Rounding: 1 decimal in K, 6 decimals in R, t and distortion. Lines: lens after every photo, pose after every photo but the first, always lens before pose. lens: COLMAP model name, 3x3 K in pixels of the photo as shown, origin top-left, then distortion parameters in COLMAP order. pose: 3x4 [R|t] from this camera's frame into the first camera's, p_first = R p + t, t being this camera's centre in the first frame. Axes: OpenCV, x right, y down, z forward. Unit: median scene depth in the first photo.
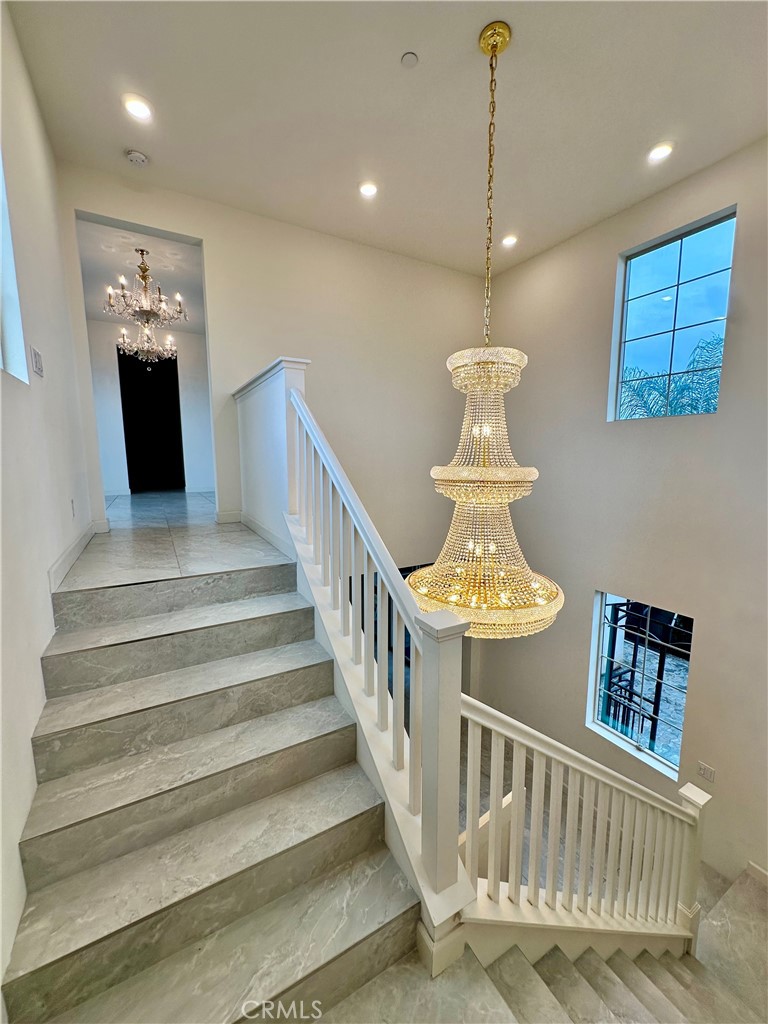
lens RADIAL K [[409.1, 0, 384.0], [0, 409.1, 512.0], [0, 0, 1]] dist [-0.002956, 0.000360]
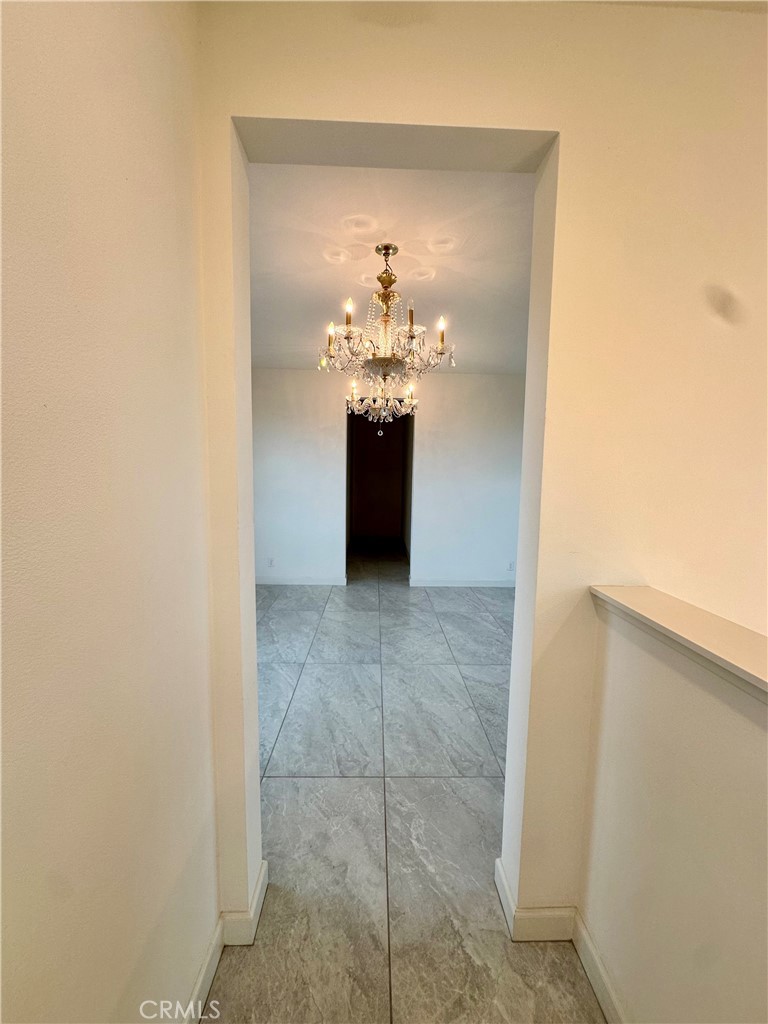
lens RADIAL K [[409.1, 0, 384.0], [0, 409.1, 512.0], [0, 0, 1]] dist [-0.002956, 0.000360]
pose [[0.879681, 0.068743, -0.470570, -0.637874], [-0.086499, 0.996121, -0.016182, -0.570858], [0.467632, 0.054939, 0.882214, 1.084482]]
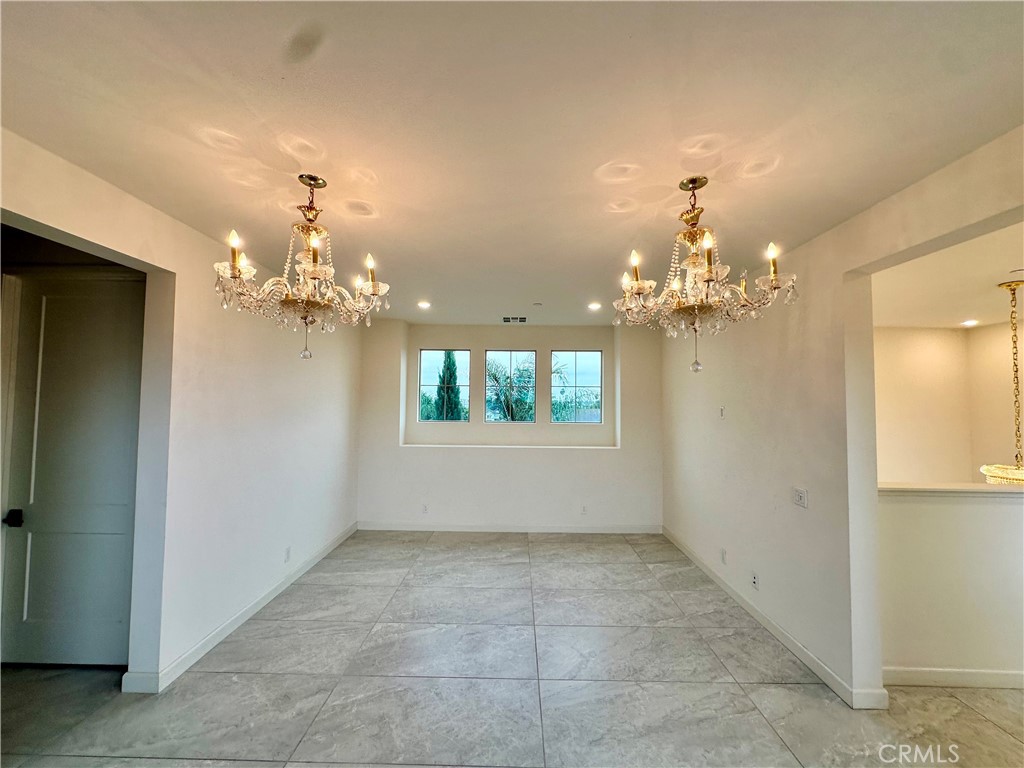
lens RADIAL K [[409.1, 0, 512.0], [0, 409.1, 384.0], [0, 0, 1]] dist [-0.002956, 0.000360]
pose [[0.508207, 0.043087, 0.860157, -2.158980], [0.106341, 0.987966, -0.112319, -0.762977], [-0.854645, 0.148551, 0.497509, 1.949559]]
